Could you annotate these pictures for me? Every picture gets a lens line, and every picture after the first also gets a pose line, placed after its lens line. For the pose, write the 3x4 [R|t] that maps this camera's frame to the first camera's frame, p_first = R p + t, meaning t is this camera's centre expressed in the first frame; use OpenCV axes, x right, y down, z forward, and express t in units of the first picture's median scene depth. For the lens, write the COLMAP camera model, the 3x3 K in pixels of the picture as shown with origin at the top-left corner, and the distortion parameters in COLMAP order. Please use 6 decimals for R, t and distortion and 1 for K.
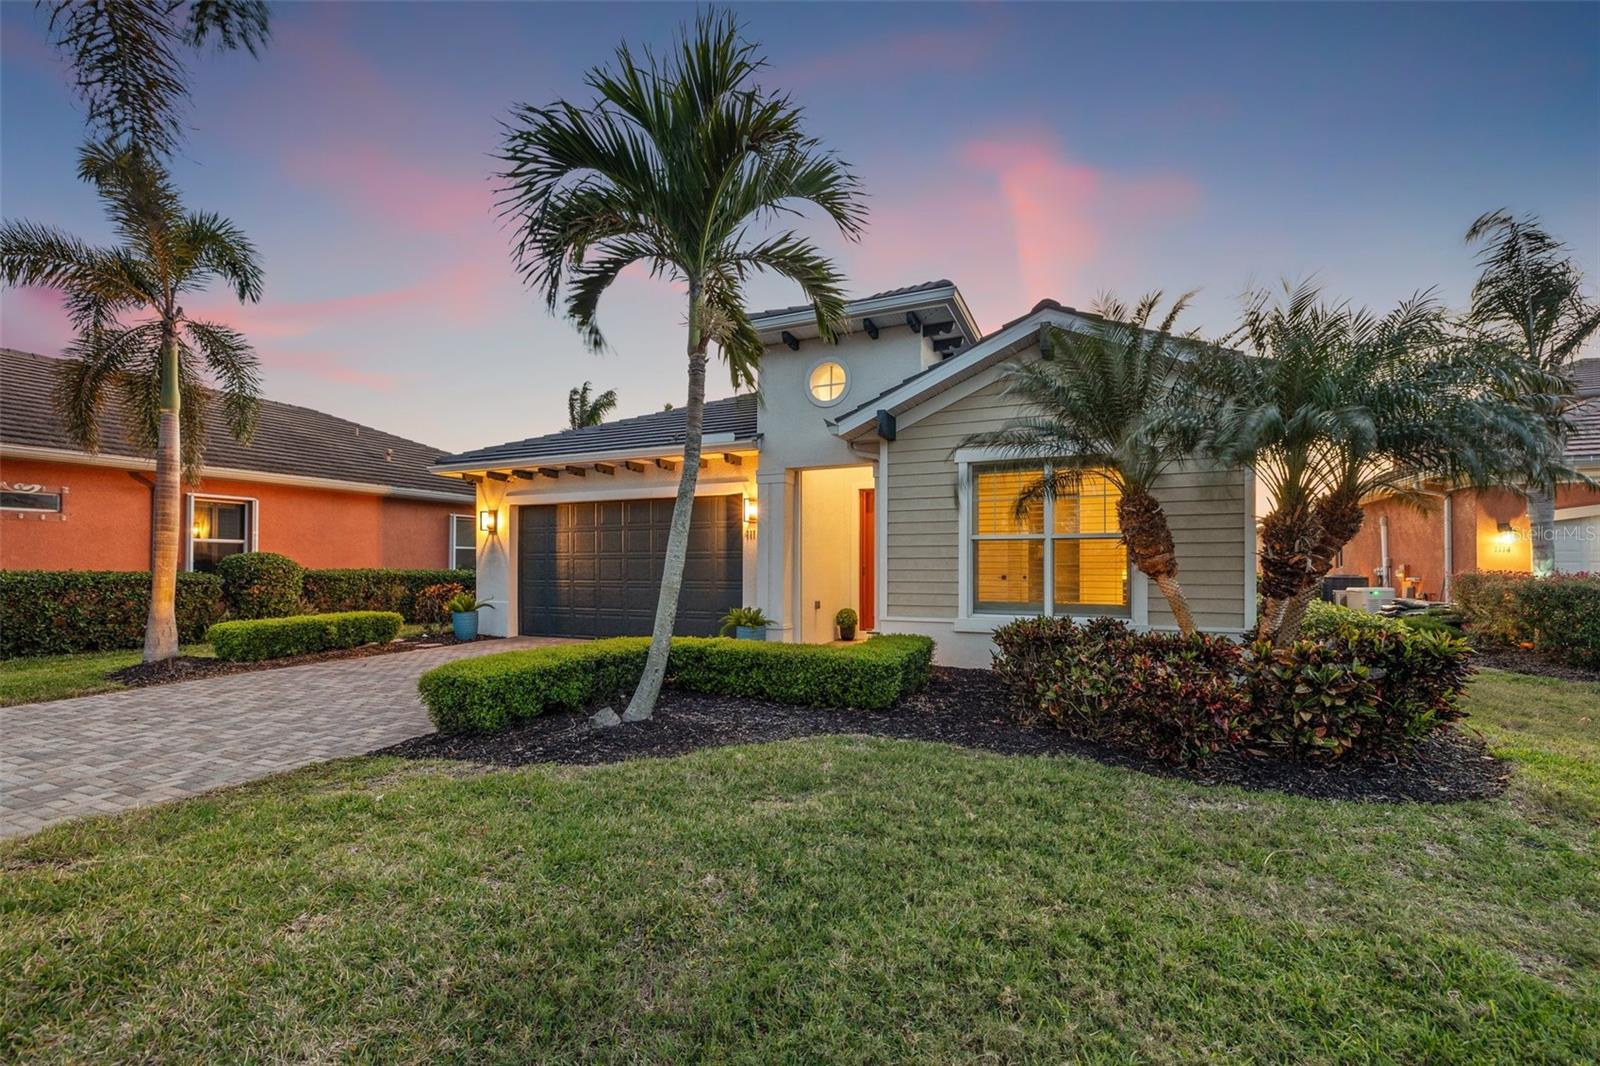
lens RADIAL K [[679.5, 0, 785.2], [0, 679.5, 564.8], [0, 0, 1]] dist [0.001191, -0.000129]
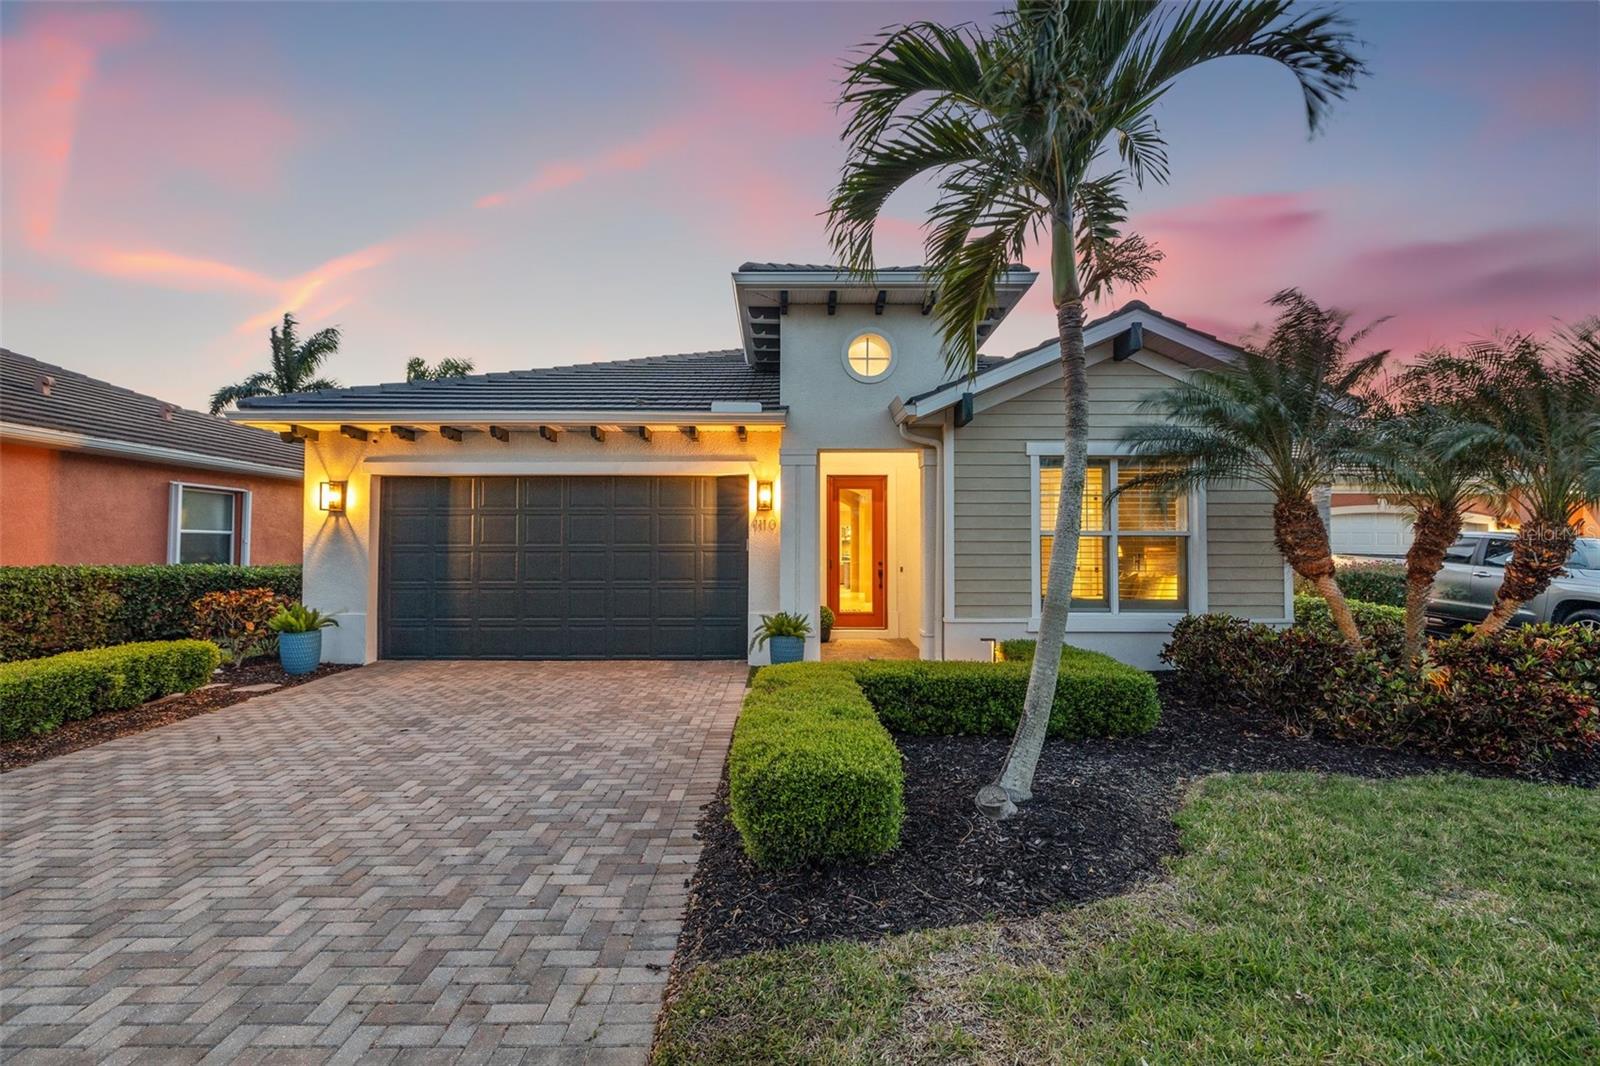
lens RADIAL K [[679.5, 0, 787.0], [0, 679.5, 529.6], [0, 0, 1]] dist [0.001191, -0.000129]
pose [[0.908159, 0.011762, 0.418460, -0.366426], [-0.001017, 0.999664, -0.025893, -0.016357], [-0.418624, 0.023089, 0.907866, 0.221162]]
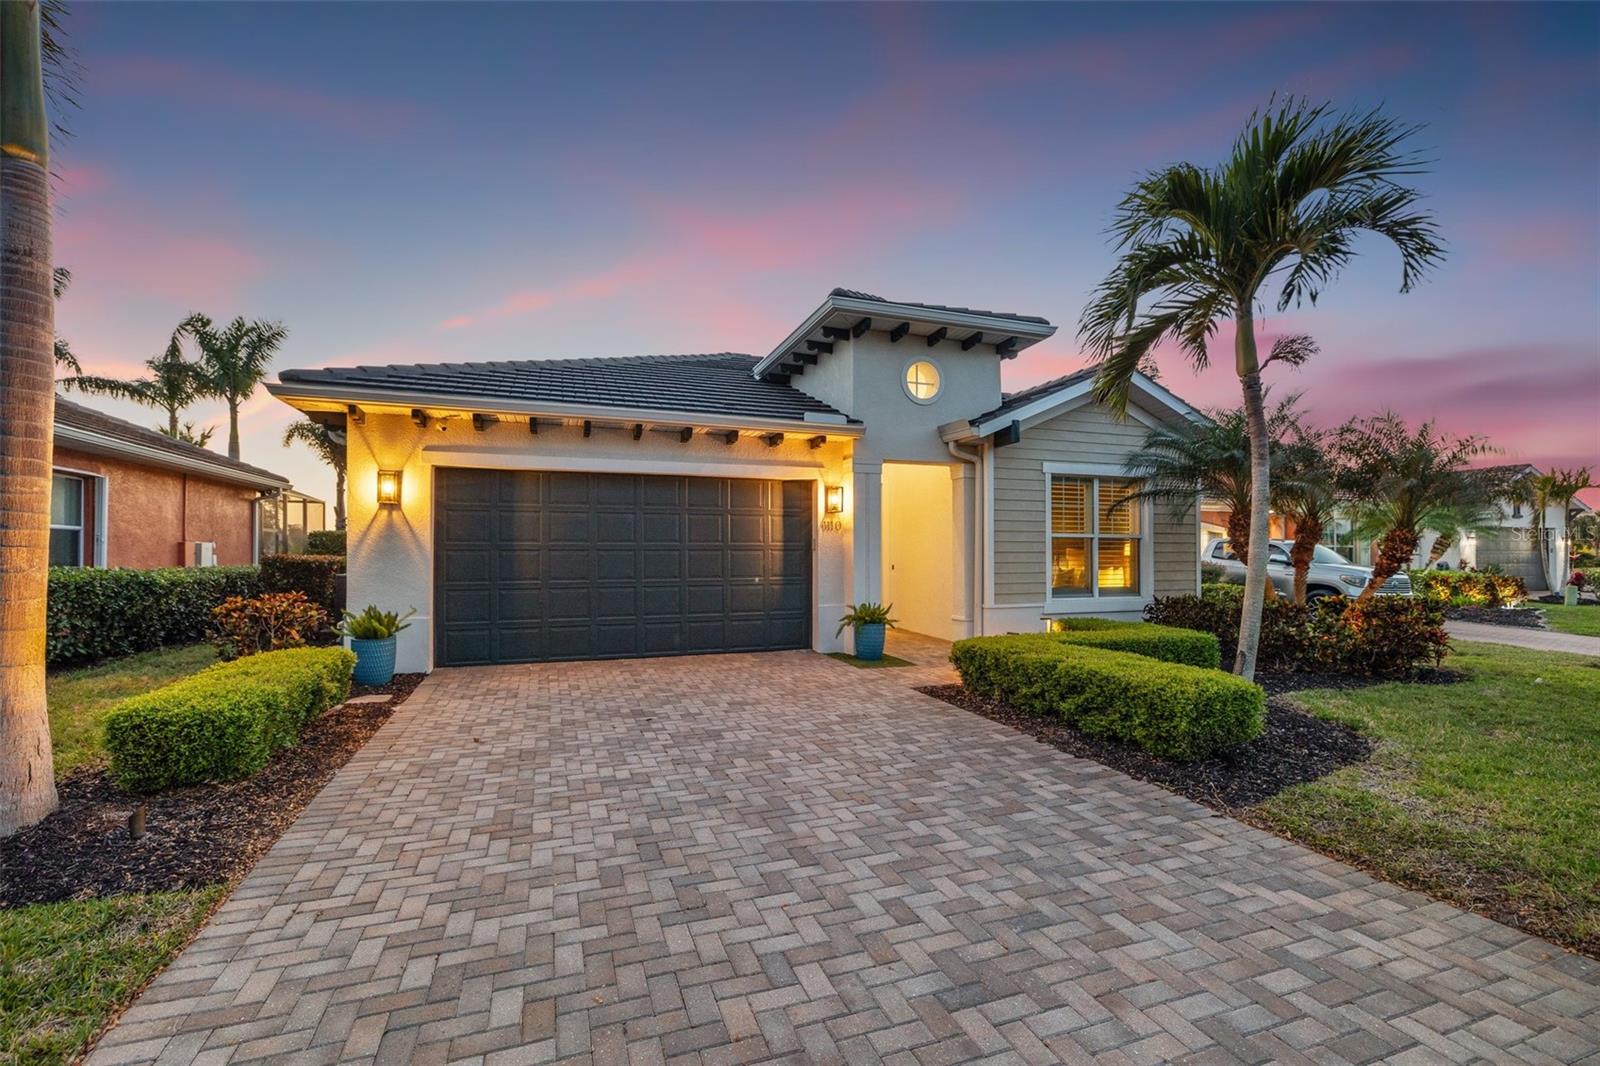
lens RADIAL K [[679.5, 0, 794.3], [0, 679.5, 549.8], [0, 0, 1]] dist [0.001191, -0.000129]
pose [[0.716822, 0.004105, 0.697244, -0.719335], [-0.000985, 0.999988, -0.004875, -0.006564], [-0.697256, 0.002808, 0.716817, 0.361190]]
